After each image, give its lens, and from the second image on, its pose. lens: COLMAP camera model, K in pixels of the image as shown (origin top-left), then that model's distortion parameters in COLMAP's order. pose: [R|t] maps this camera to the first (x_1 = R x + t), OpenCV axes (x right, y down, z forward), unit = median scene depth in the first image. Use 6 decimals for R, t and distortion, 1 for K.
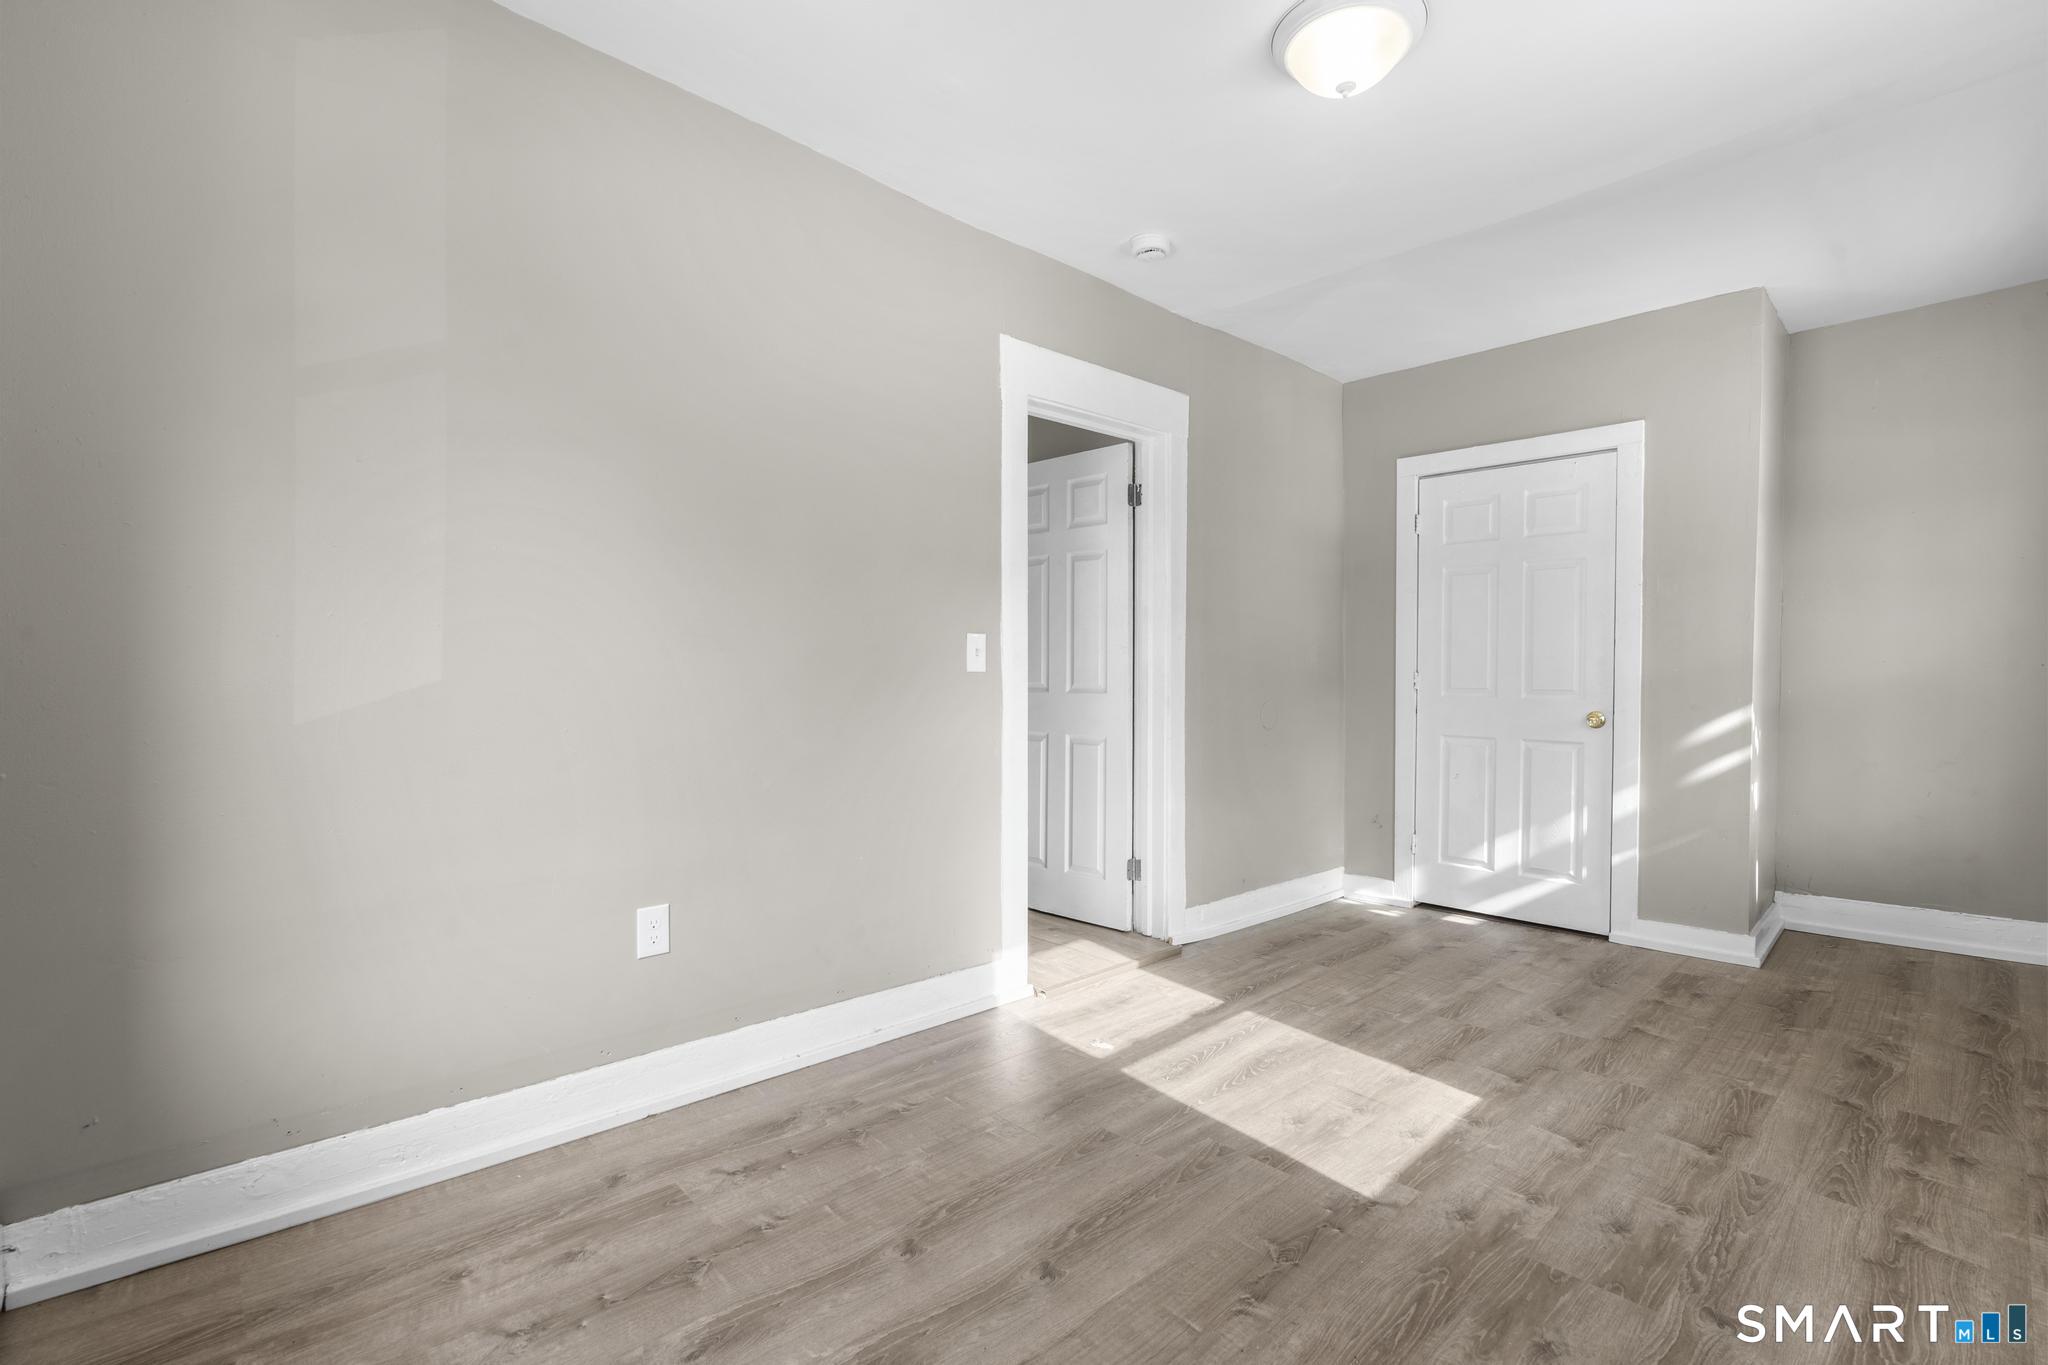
lens RADIAL K [[915.7, 0, 1023.3], [0, 915.7, 680.3], [0, 0, 1]] dist [-0.007510, 0.003849]
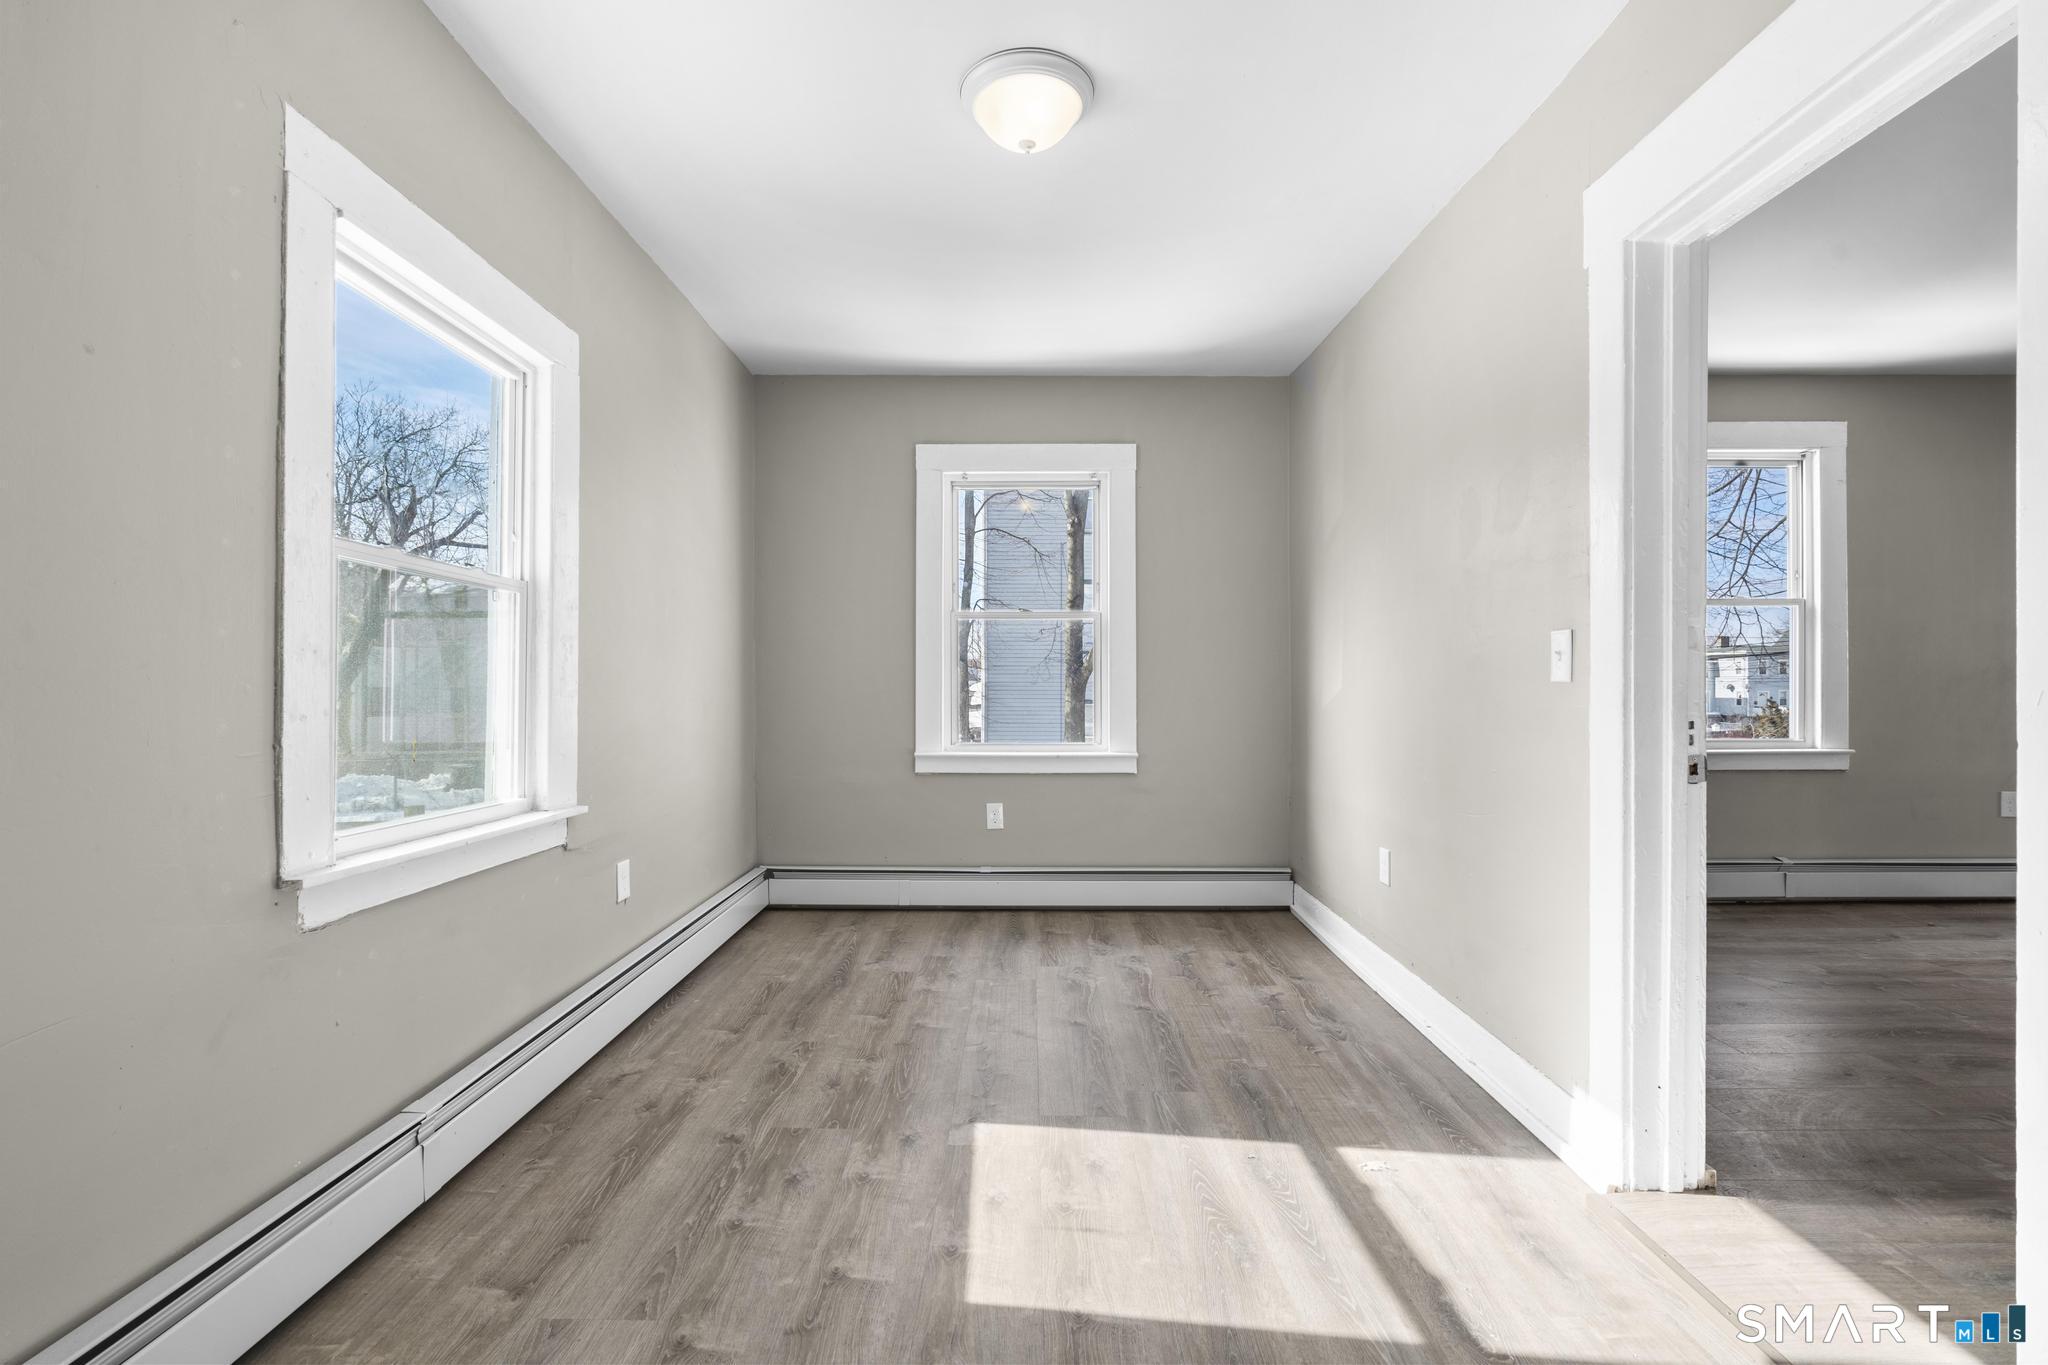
lens RADIAL K [[915.7, 0, 1021.3], [0, 915.7, 676.1], [0, 0, 1]] dist [-0.007510, 0.003849]
pose [[-0.686704, -0.015420, -0.726773, 0.869452], [-0.014994, 0.999863, -0.007047, -0.002716], [0.726782, 0.006058, -0.686841, 1.332302]]
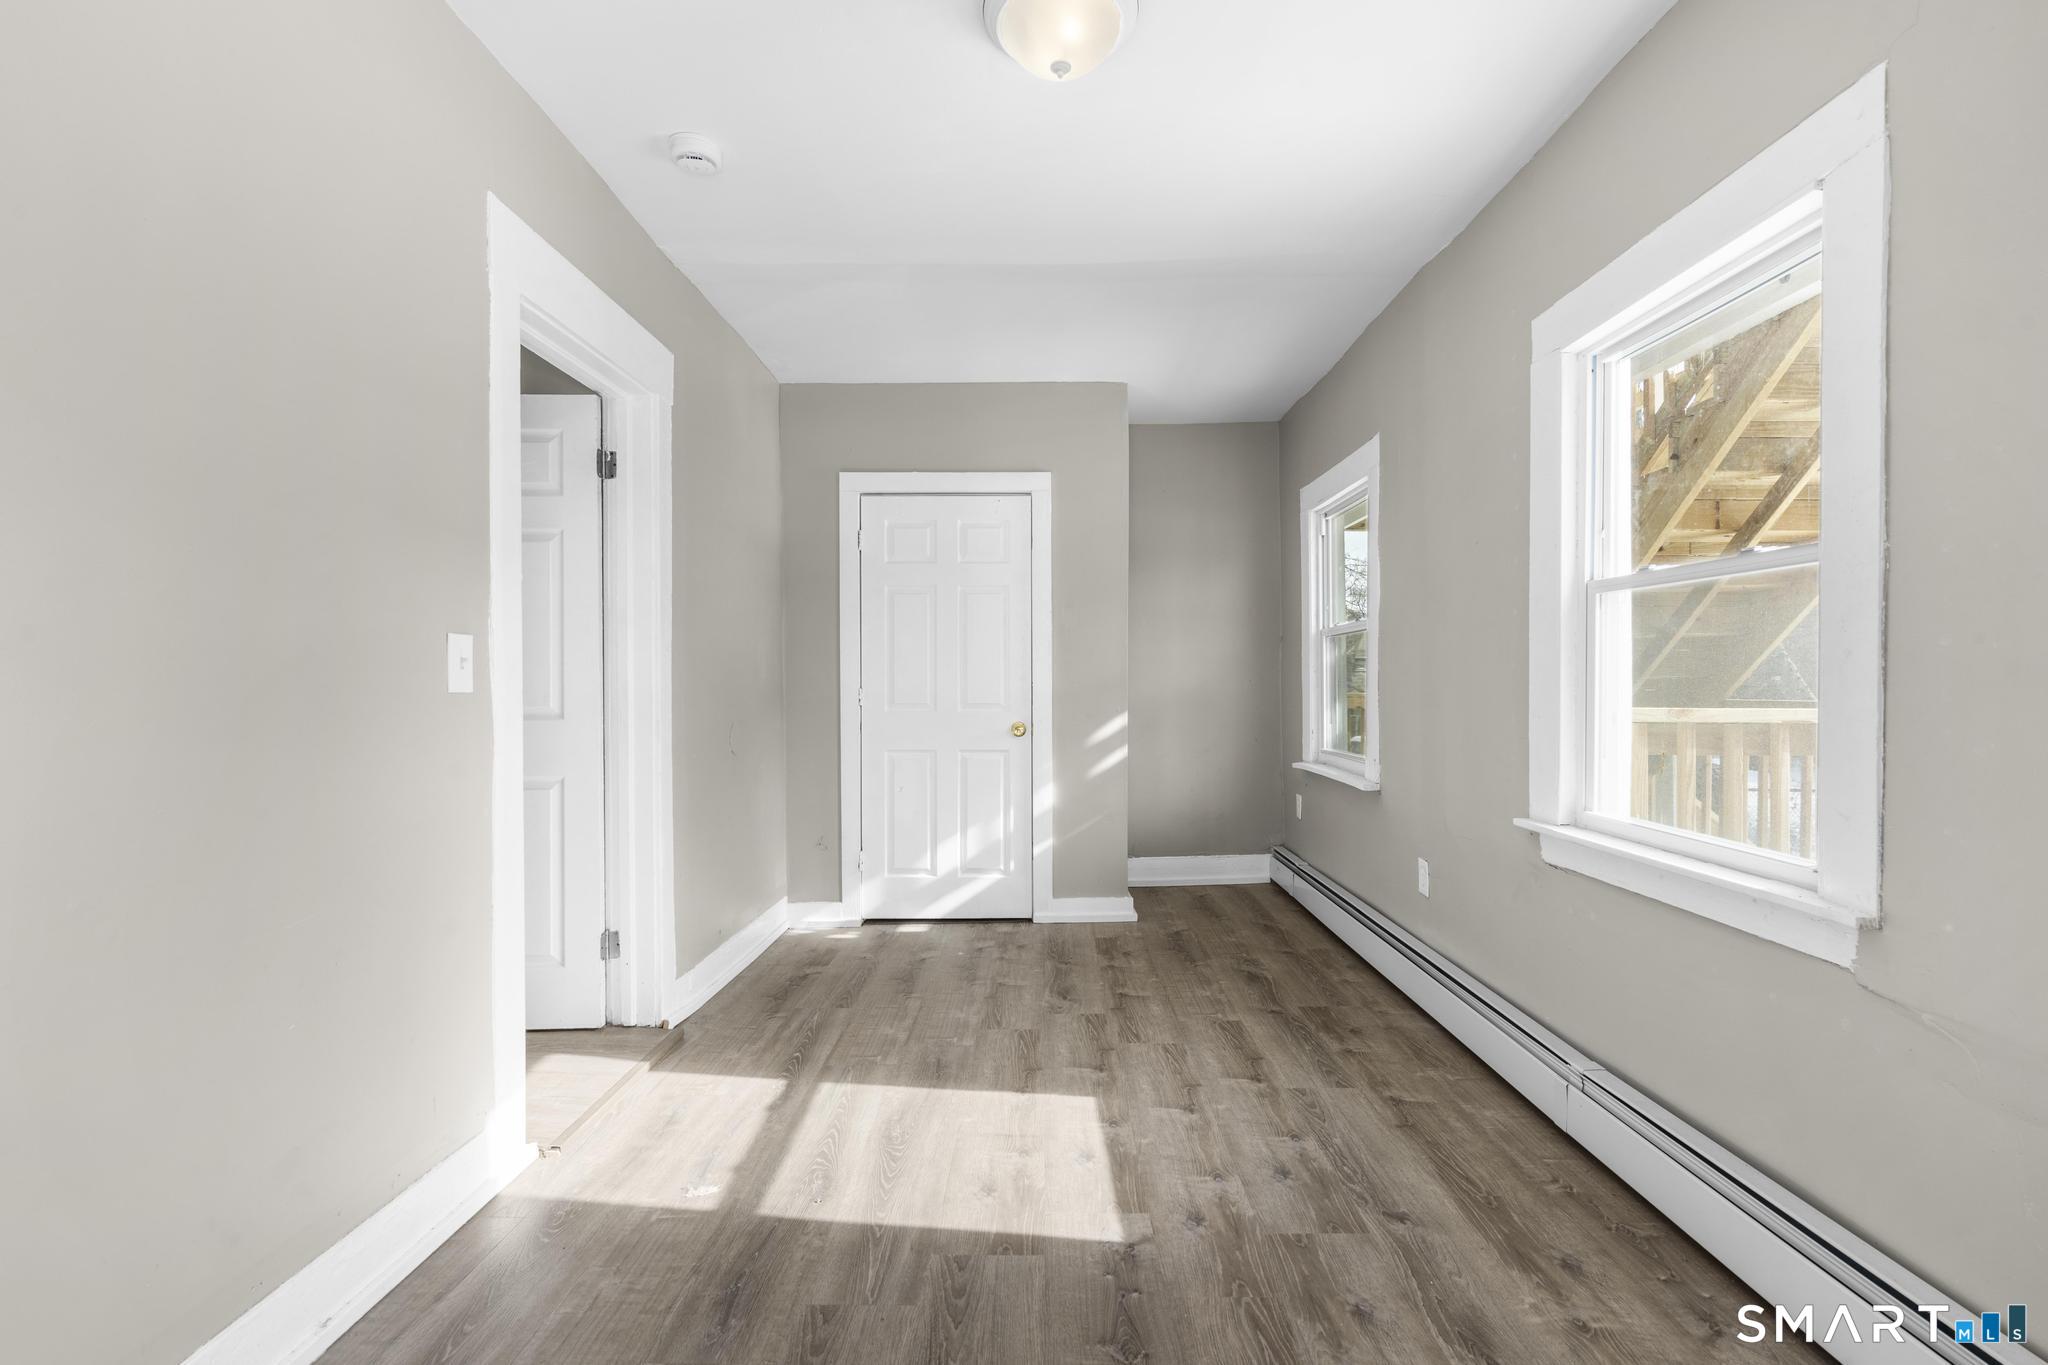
lens RADIAL K [[915.7, 0, 1021.6], [0, 915.7, 684.1], [0, 0, 1]] dist [-0.007510, 0.003849]
pose [[0.698414, -0.003441, 0.715685, -0.267133], [0.013939, 0.999864, -0.008794, -0.004310], [-0.715558, 0.016118, 0.698367, 0.290671]]
